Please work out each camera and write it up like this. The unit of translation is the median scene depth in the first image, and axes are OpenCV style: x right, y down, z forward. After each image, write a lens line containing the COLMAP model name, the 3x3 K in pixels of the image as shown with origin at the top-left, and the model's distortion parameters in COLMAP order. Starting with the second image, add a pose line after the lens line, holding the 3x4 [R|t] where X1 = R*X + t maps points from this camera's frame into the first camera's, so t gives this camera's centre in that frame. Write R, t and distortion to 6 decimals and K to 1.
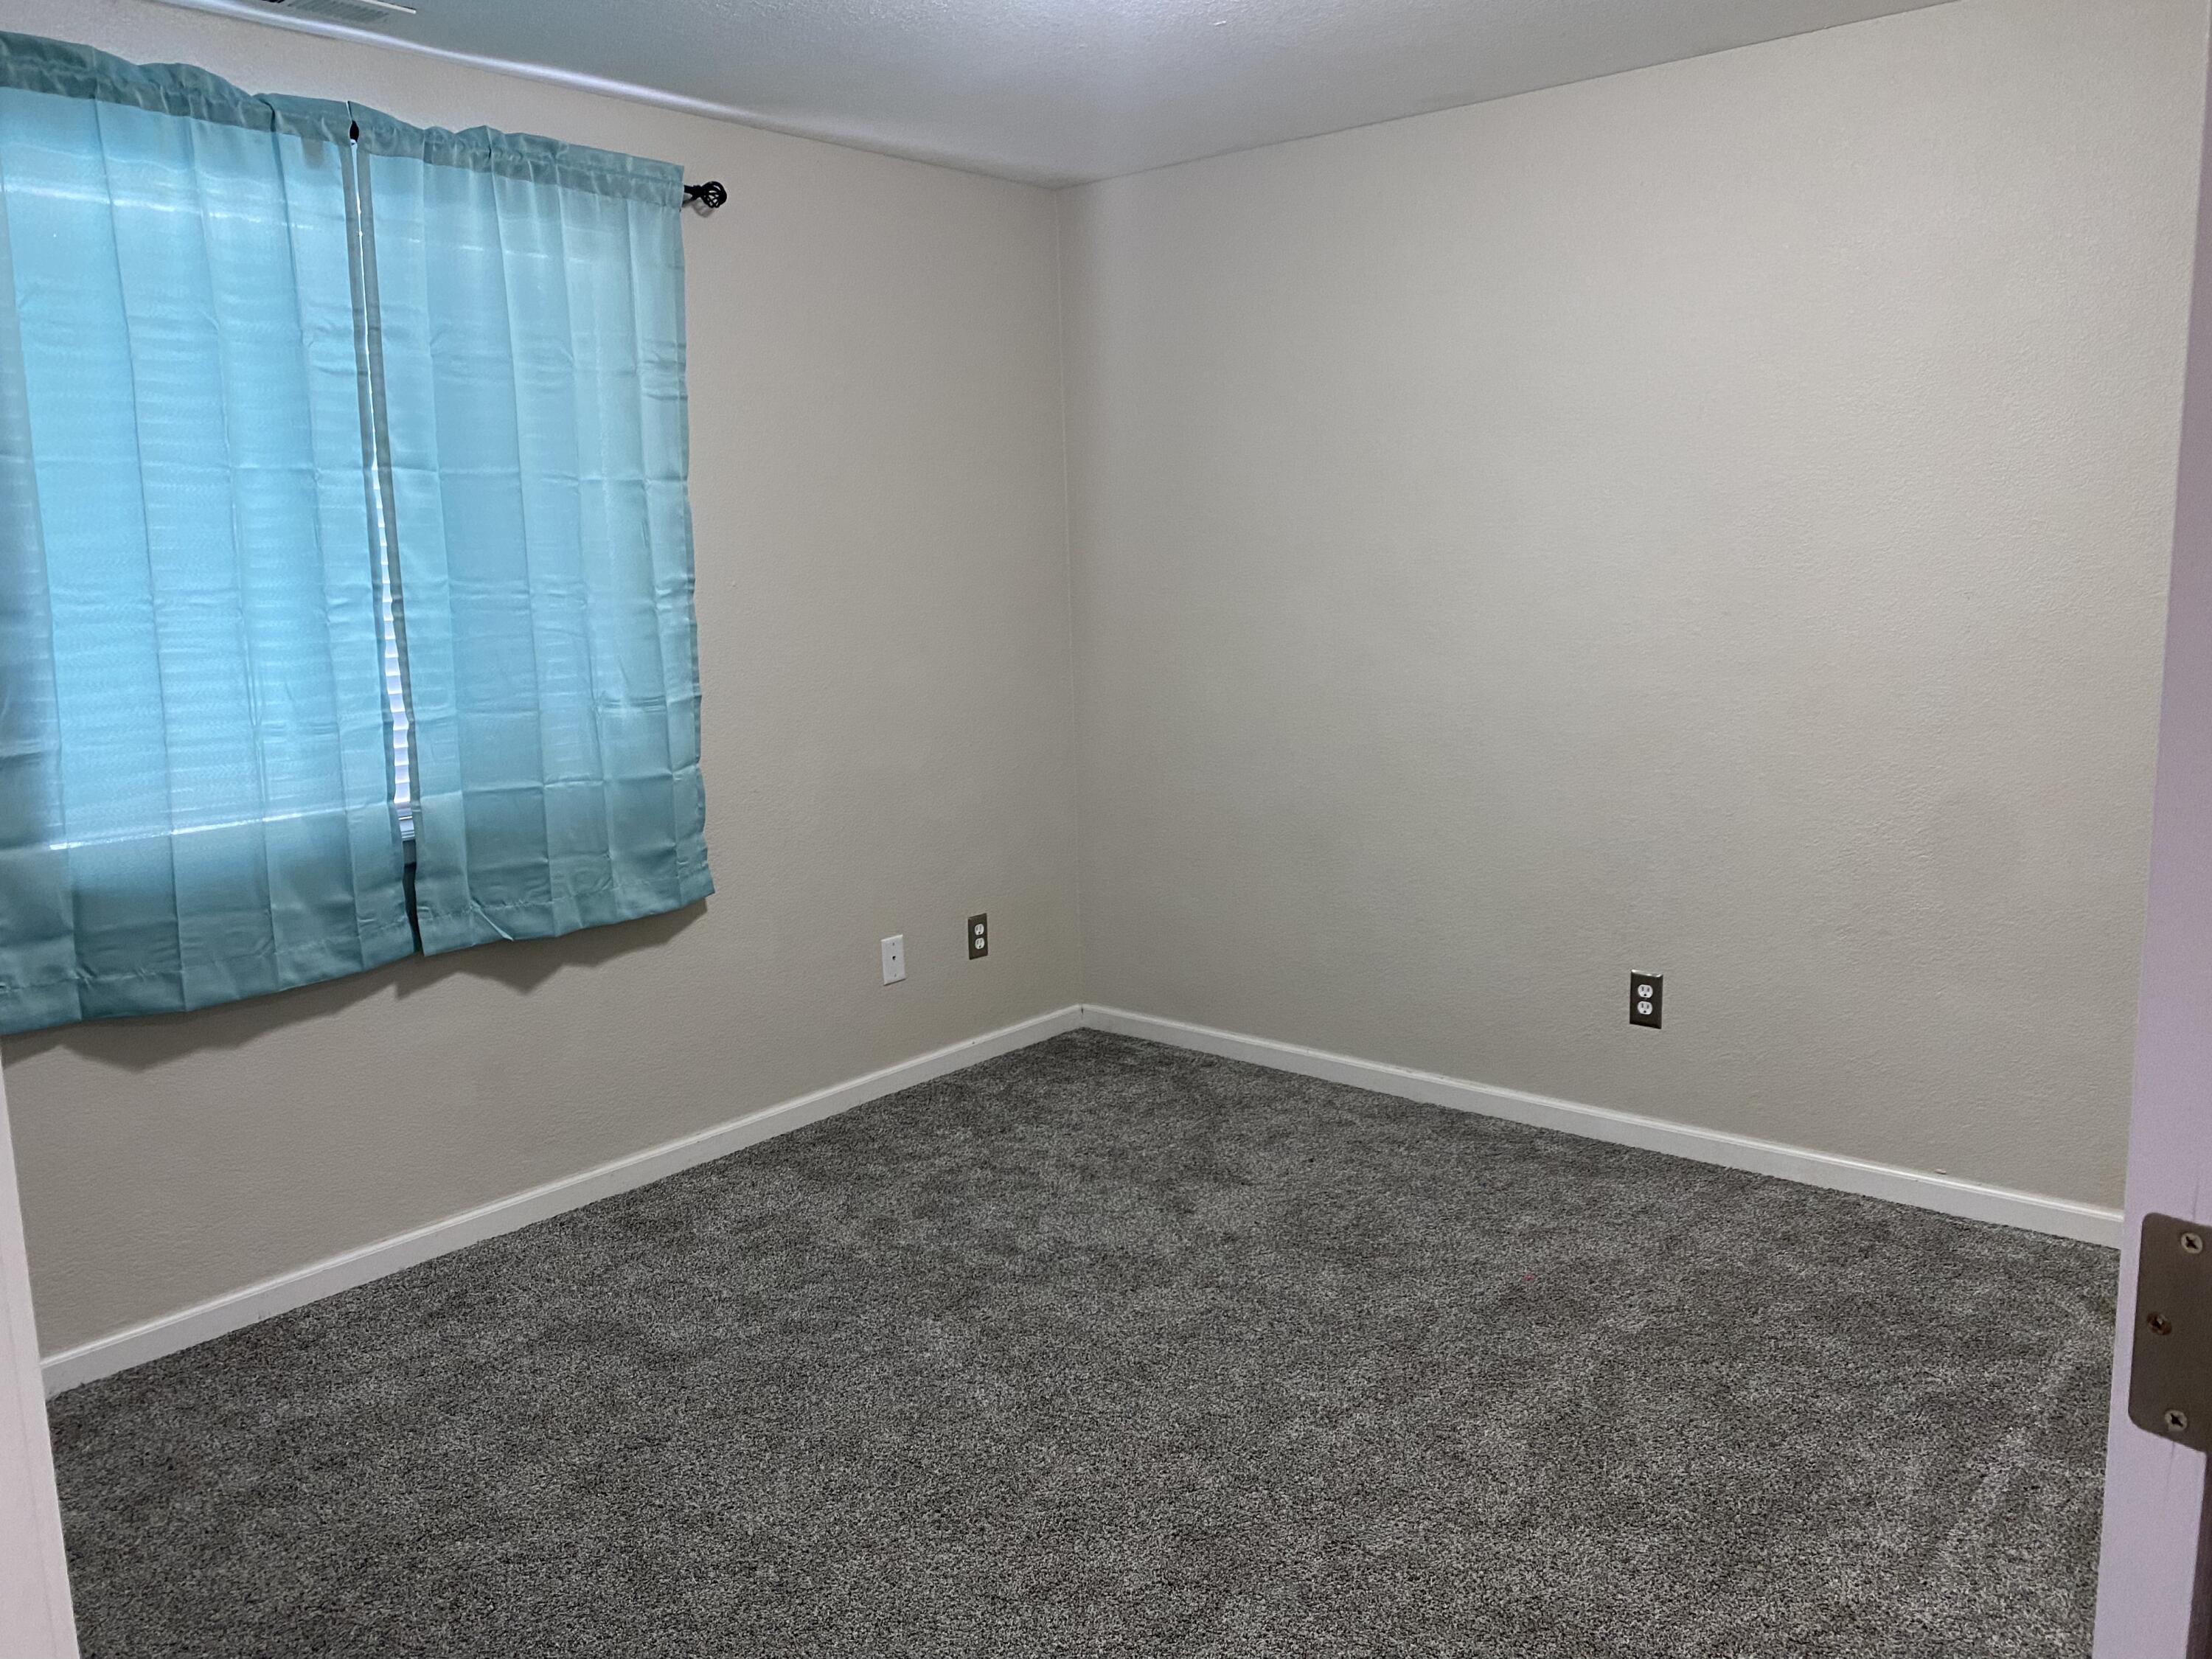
lens RADIAL K [[1743.4, 0, 1108.8], [0, 1743.4, 801.3], [0, 0, 1]] dist [-0.006154, -0.009001]
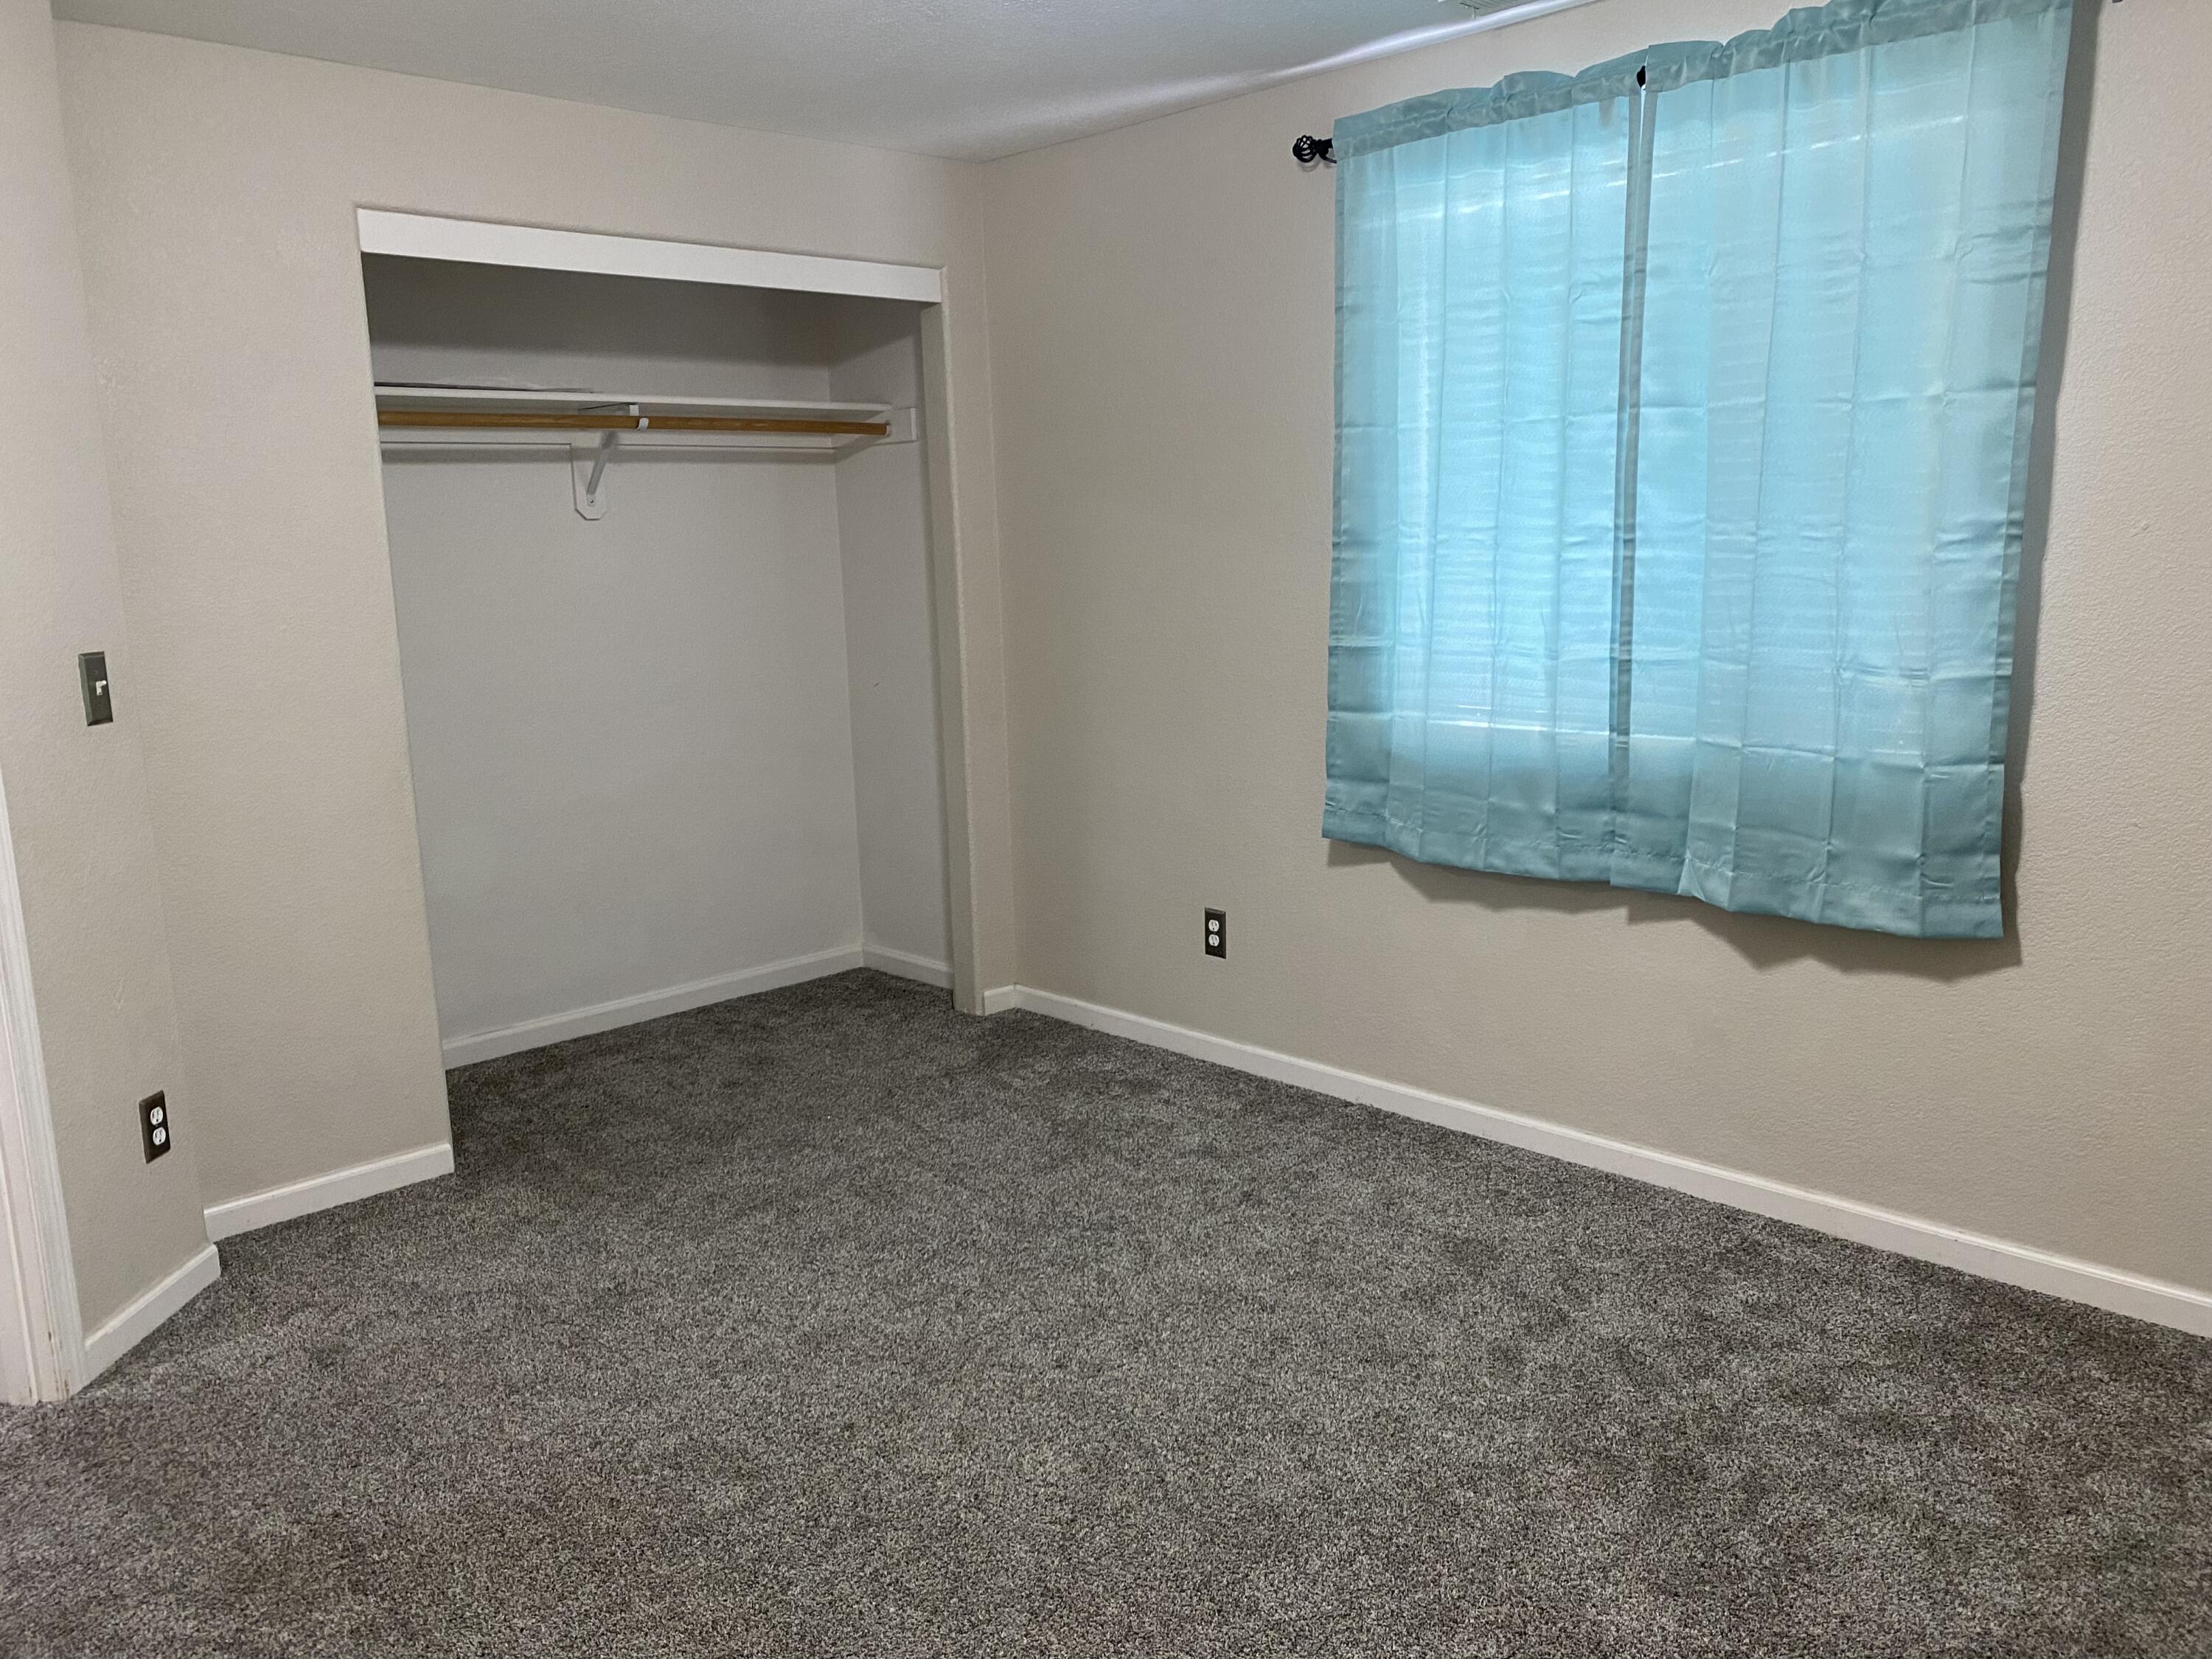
lens RADIAL K [[1663.5, 0, 1106.0], [0, 1663.5, 829.5], [0, 0, 1]] dist [-0.001287, -0.037094]
pose [[-0.134431, 0.197391, -0.971064, 0.619321], [-0.111241, 0.970758, 0.212729, -0.124007], [0.984659, 0.136619, -0.108542, 0.827834]]
